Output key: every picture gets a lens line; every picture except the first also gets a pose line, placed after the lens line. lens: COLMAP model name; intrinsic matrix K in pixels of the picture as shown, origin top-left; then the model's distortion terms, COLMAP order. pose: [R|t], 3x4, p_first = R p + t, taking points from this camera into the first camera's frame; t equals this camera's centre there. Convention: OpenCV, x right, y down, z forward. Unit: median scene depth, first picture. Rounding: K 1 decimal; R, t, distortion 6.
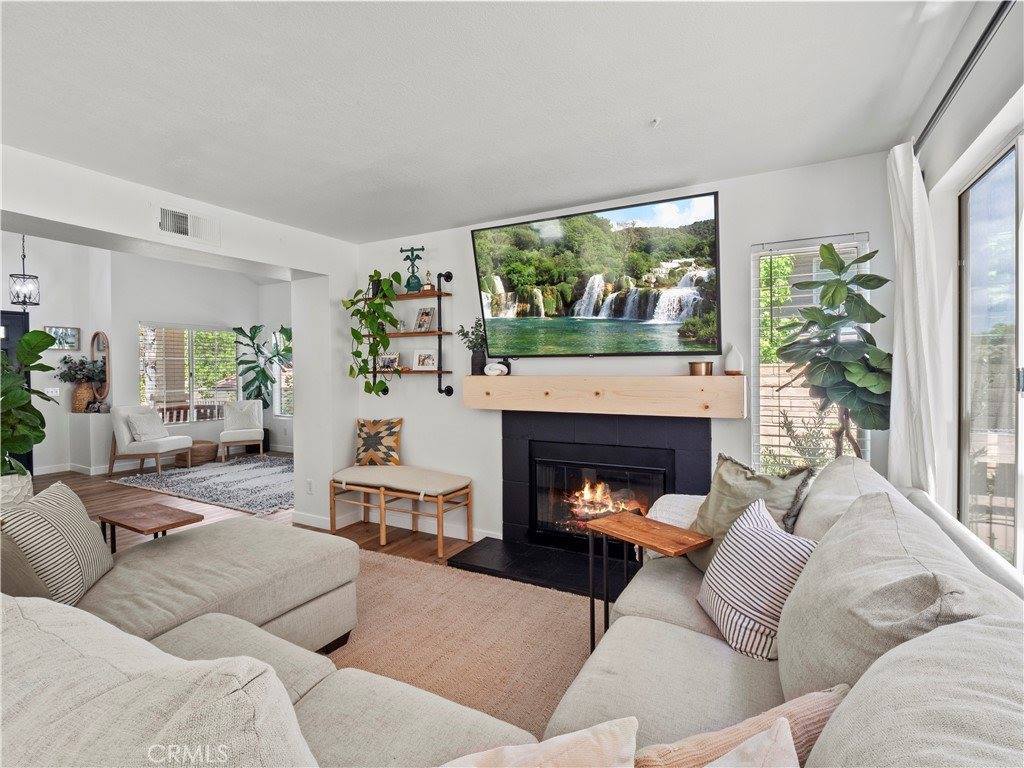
lens RADIAL K [[504.0, 0, 504.7], [0, 504.0, 382.0], [0, 0, 1]] dist [-0.013543, -0.003021]
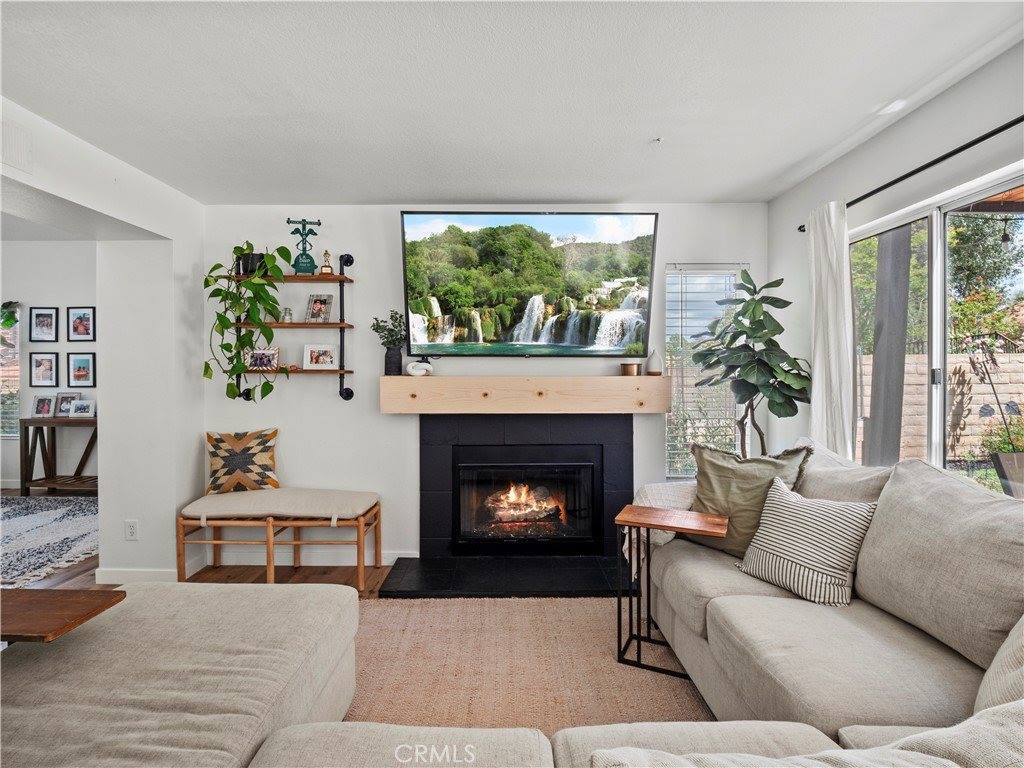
lens RADIAL K [[504.0, 0, 509.5], [0, 504.0, 381.4], [0, 0, 1]] dist [-0.013543, -0.003021]
pose [[0.870922, -0.000899, 0.491421, -0.302294], [0.005860, 0.999946, -0.008557, 0.005589], [-0.491387, 0.010332, 0.870880, 0.128836]]
